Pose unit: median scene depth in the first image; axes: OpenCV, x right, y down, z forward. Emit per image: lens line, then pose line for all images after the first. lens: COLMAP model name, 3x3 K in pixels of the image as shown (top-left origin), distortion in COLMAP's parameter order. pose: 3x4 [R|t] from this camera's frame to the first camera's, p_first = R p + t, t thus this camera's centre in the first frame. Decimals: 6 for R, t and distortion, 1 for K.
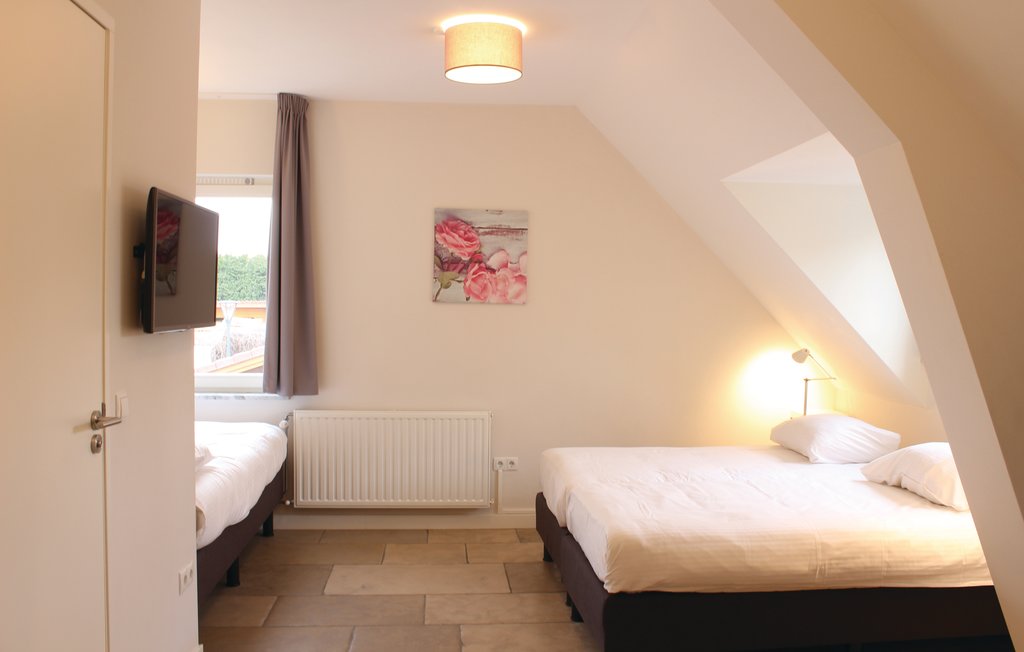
lens RADIAL K [[875.0, 0, 509.9], [0, 875.0, 326.9], [0, 0, 1]] dist [-0.134170, 0.088442]
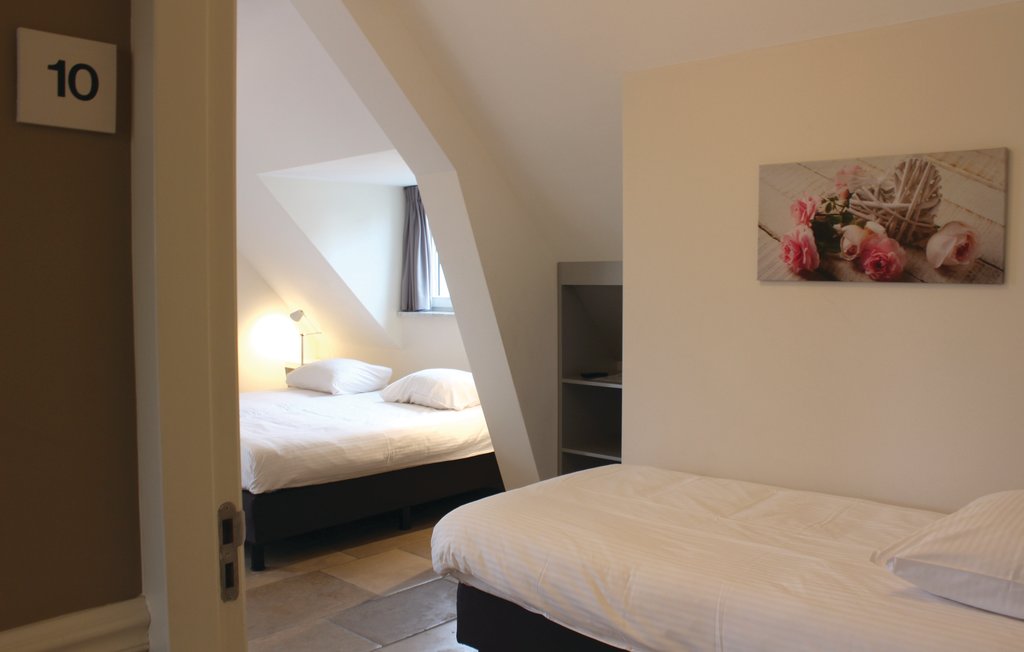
lens RADIAL K [[875.0, 0, 513.6], [0, 875.0, 324.7], [0, 0, 1]] dist [-0.134170, 0.088442]
pose [[0.747105, -0.045746, 0.663130, -0.444977], [0.025068, 0.998858, 0.040665, 0.005936], [-0.664233, -0.013758, 0.747399, -0.237102]]
